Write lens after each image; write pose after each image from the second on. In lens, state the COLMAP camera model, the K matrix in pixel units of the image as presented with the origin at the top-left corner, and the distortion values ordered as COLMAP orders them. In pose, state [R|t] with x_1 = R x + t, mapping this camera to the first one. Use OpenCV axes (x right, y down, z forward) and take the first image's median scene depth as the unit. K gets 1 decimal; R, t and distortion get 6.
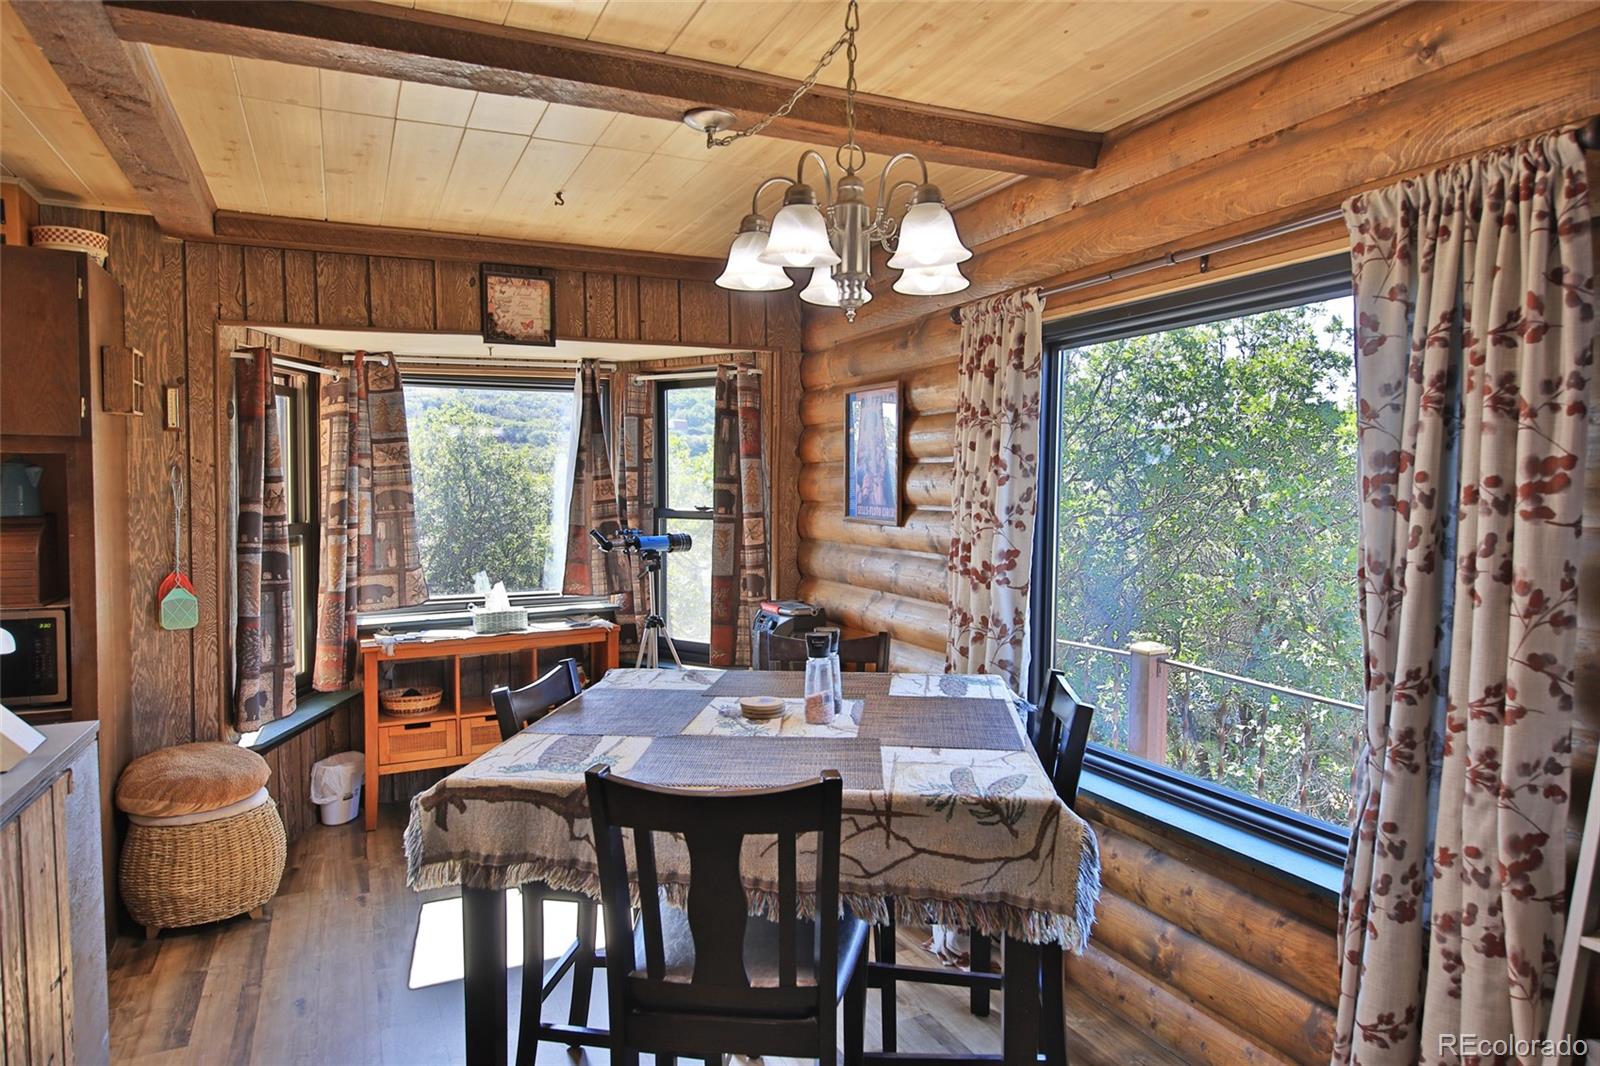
lens RADIAL K [[1001.9, 0, 814.0], [0, 1001.9, 533.0], [0, 0, 1]] dist [0.018690, -0.003800]
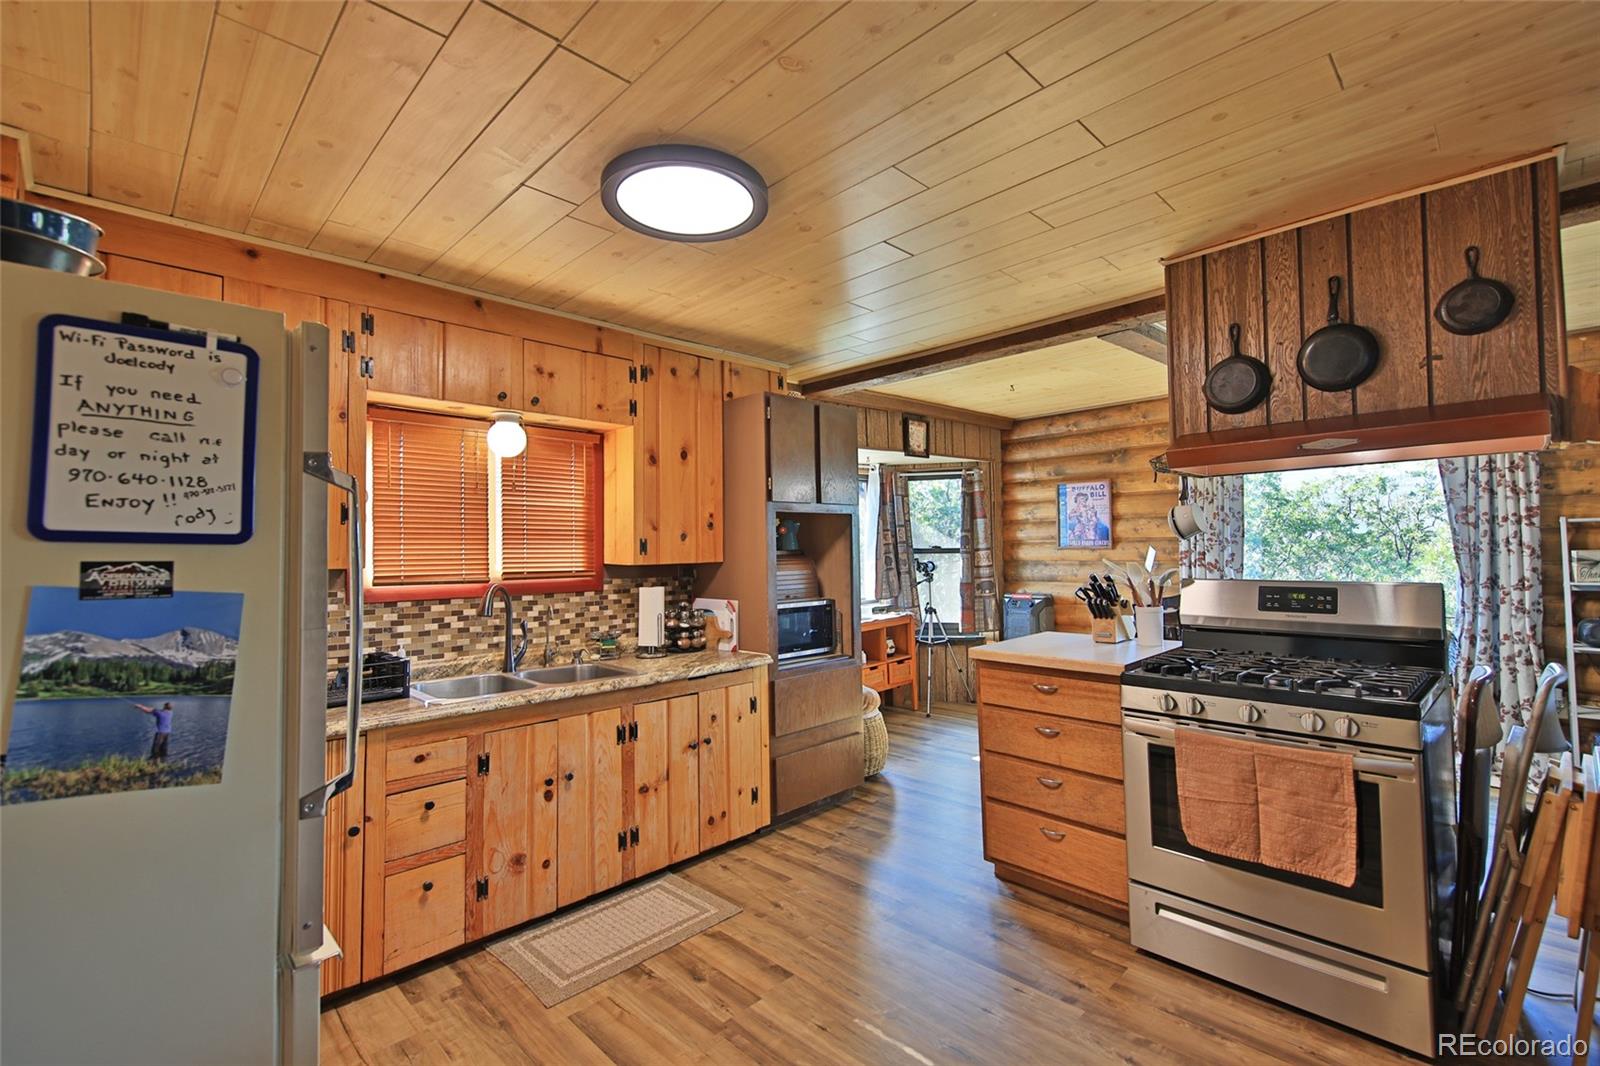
lens RADIAL K [[733.2, 0, 792.4], [0, 733.2, 530.5], [0, 0, 1]] dist [0.012886, -0.004820]
pose [[0.939434, -0.013852, 0.342449, -1.666928], [0.039267, 0.996954, -0.067392, 0.049478], [-0.340472, 0.076757, 0.937116, -0.297011]]
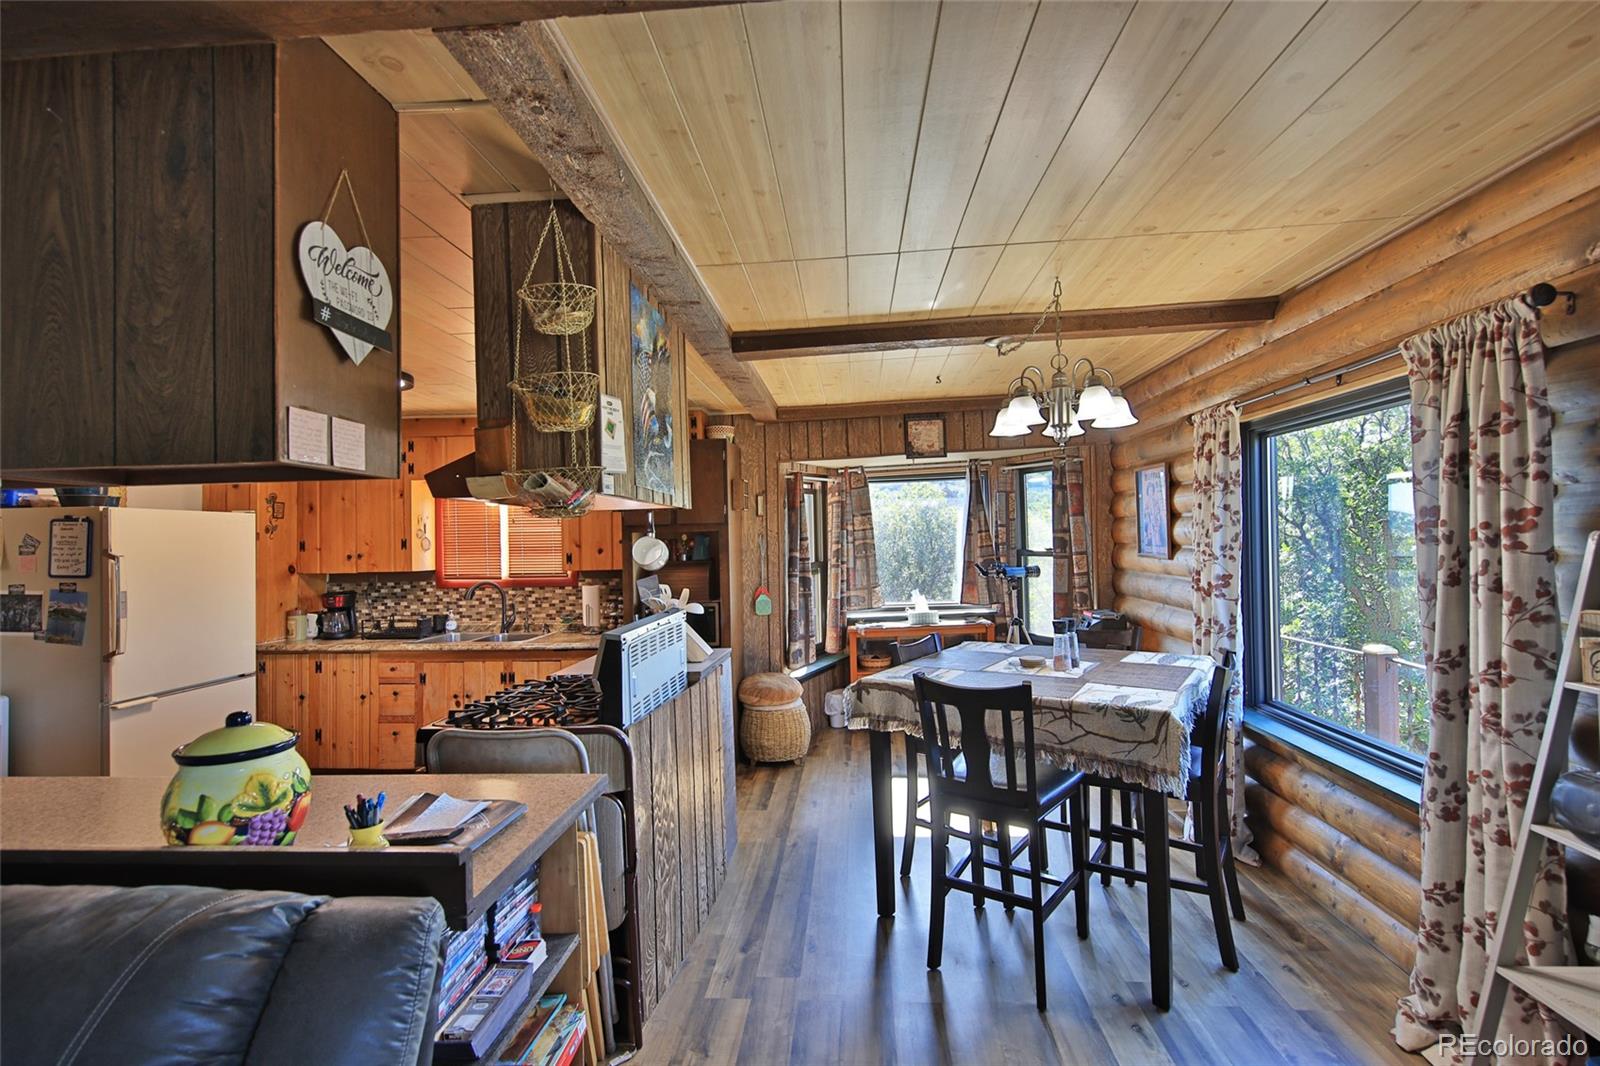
lens RADIAL K [[733.2, 0, 796.0], [0, 733.2, 531.4], [0, 0, 1]] dist [0.012886, -0.004820]
pose [[0.864634, -0.031496, -0.501415, 0.246551], [0.007122, 0.998701, -0.050453, 0.004776], [0.502352, 0.040052, 0.863735, -0.352647]]
